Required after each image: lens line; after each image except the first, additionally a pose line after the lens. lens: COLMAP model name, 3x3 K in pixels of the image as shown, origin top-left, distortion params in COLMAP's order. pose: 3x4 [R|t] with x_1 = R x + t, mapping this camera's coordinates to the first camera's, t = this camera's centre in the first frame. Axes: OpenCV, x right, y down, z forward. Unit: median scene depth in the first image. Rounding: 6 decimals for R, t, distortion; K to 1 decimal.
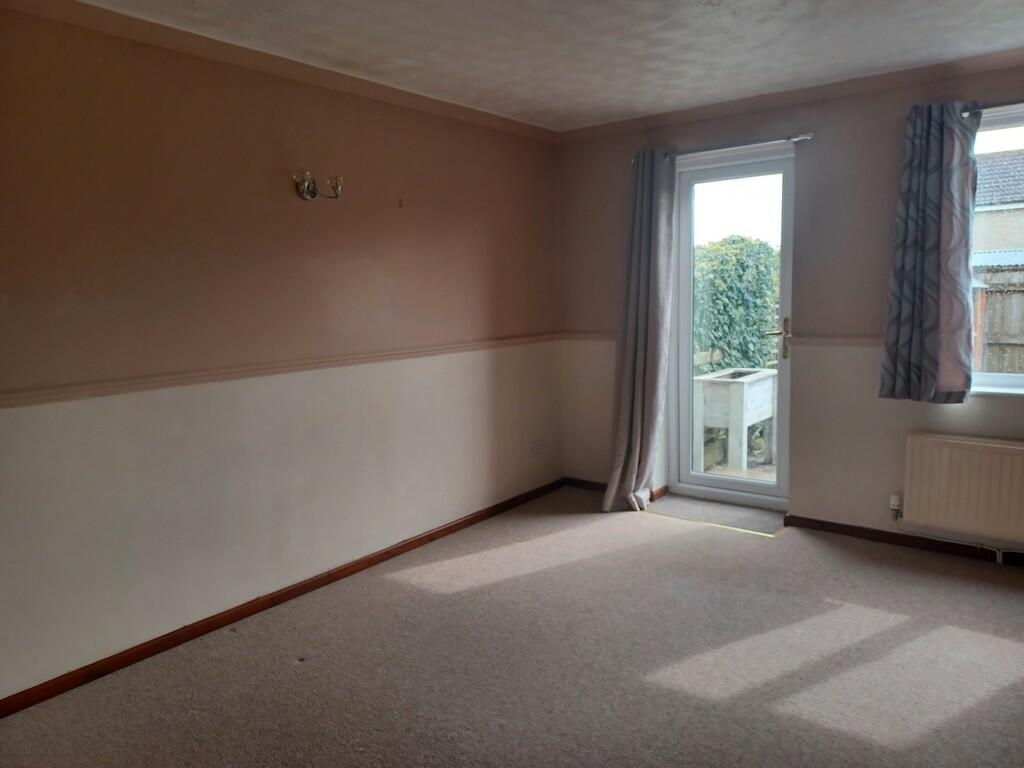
lens RADIAL K [[749.8, 0, 507.7], [0, 749.8, 382.4], [0, 0, 1]] dist [0.038201, -0.000851]
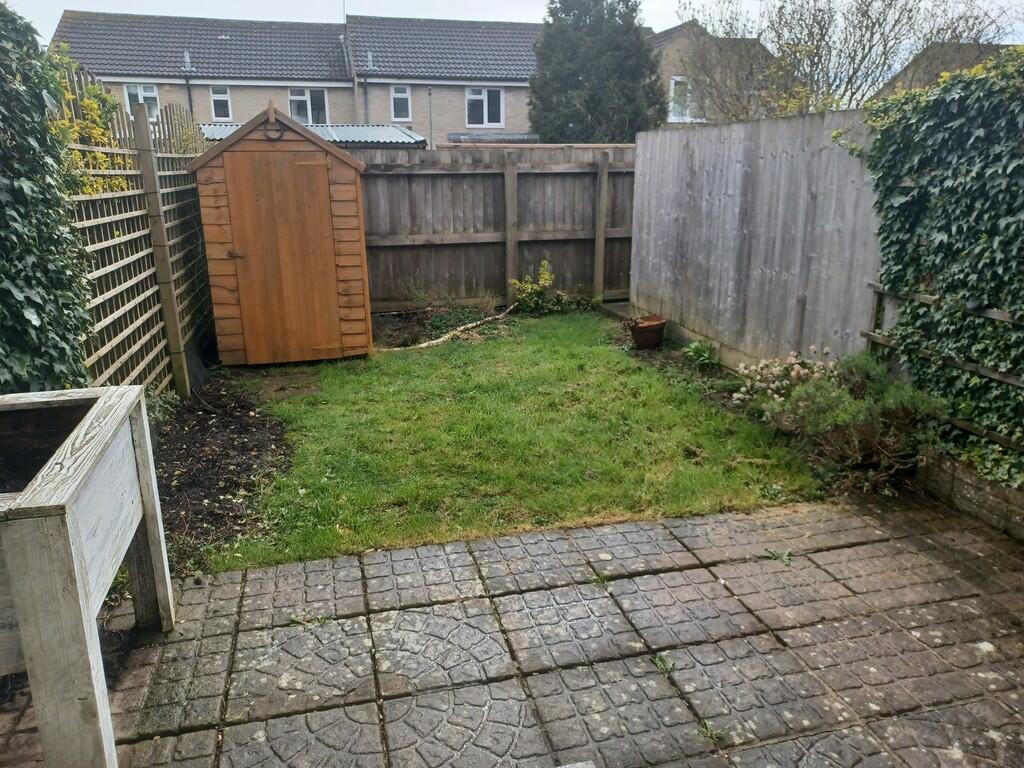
lens RADIAL K [[749.8, 0, 507.7], [0, 749.8, 382.4], [0, 0, 1]] dist [0.038201, -0.000851]
pose [[0.613817, -0.199774, 0.763753, 0.370663], [0.088515, 0.978767, 0.184877, -0.130829], [-0.784470, -0.045878, 0.618467, 1.229554]]
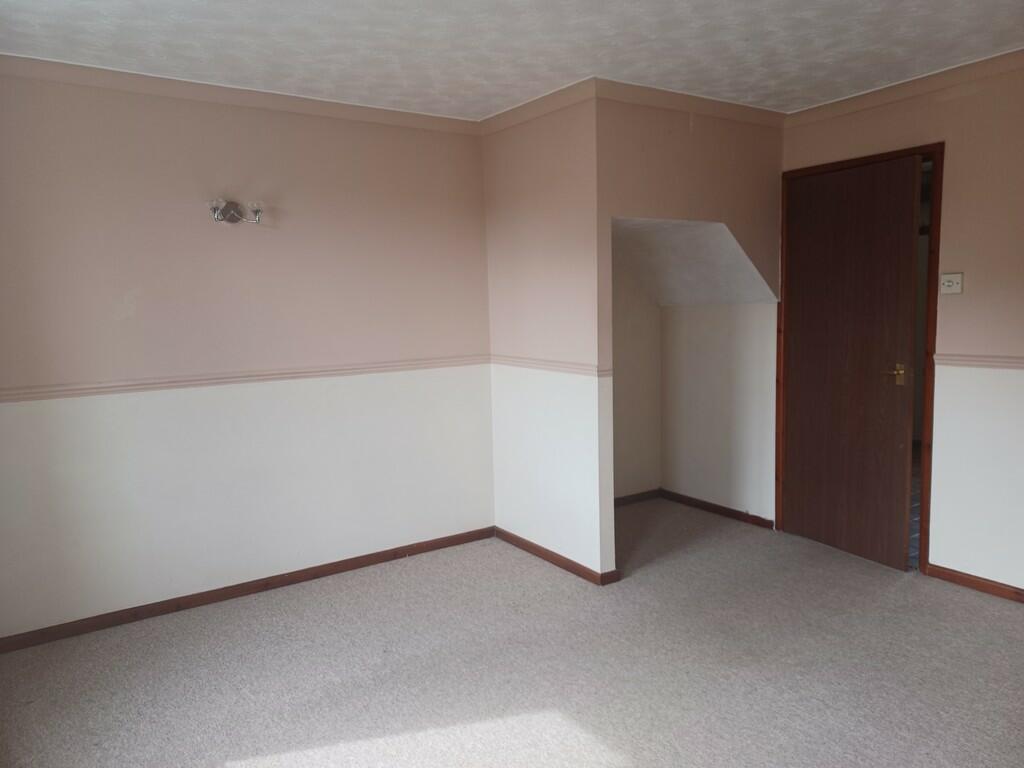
lens RADIAL K [[749.8, 0, 507.7], [0, 749.8, 382.4], [0, 0, 1]] dist [0.038201, -0.000851]
pose [[-0.947721, 0.010229, 0.318937, 0.125699], [0.084176, 0.972098, 0.218953, -0.159964], [-0.307798, 0.234353, -0.922138, 1.208226]]
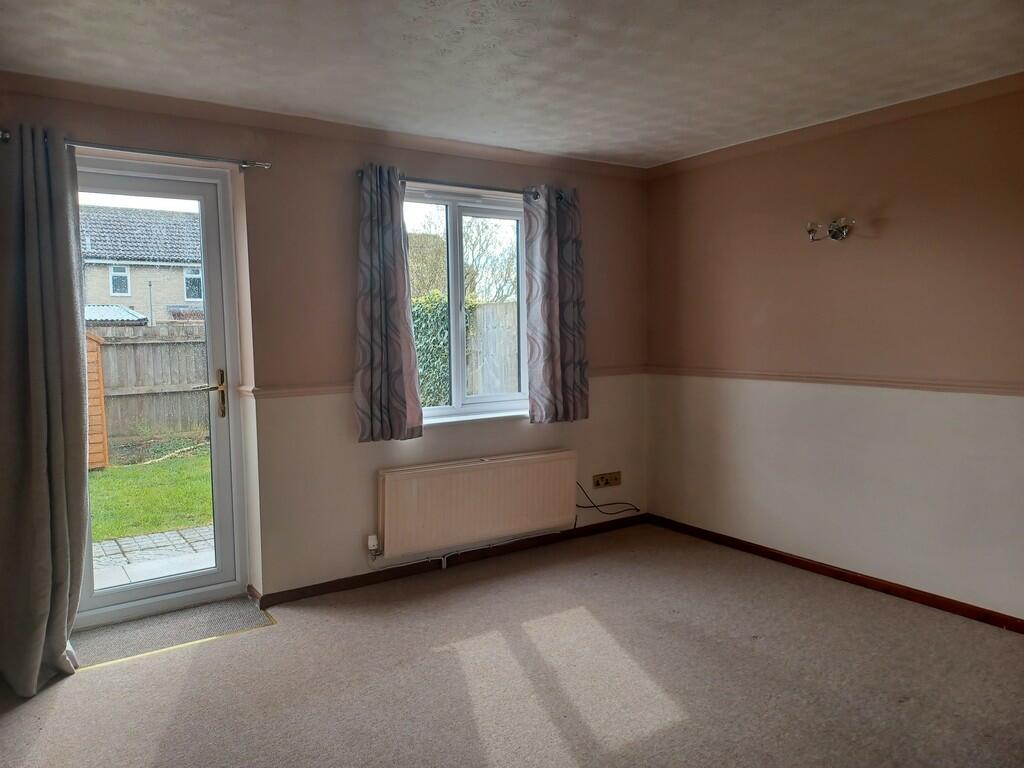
lens RADIAL K [[749.8, 0, 507.7], [0, 749.8, 382.4], [0, 0, 1]] dist [0.038201, -0.000851]
pose [[0.311873, -0.054031, 0.948586, -0.403603], [0.125500, 0.991977, 0.015241, -0.051349], [-0.941799, 0.114294, 0.316152, 0.512193]]
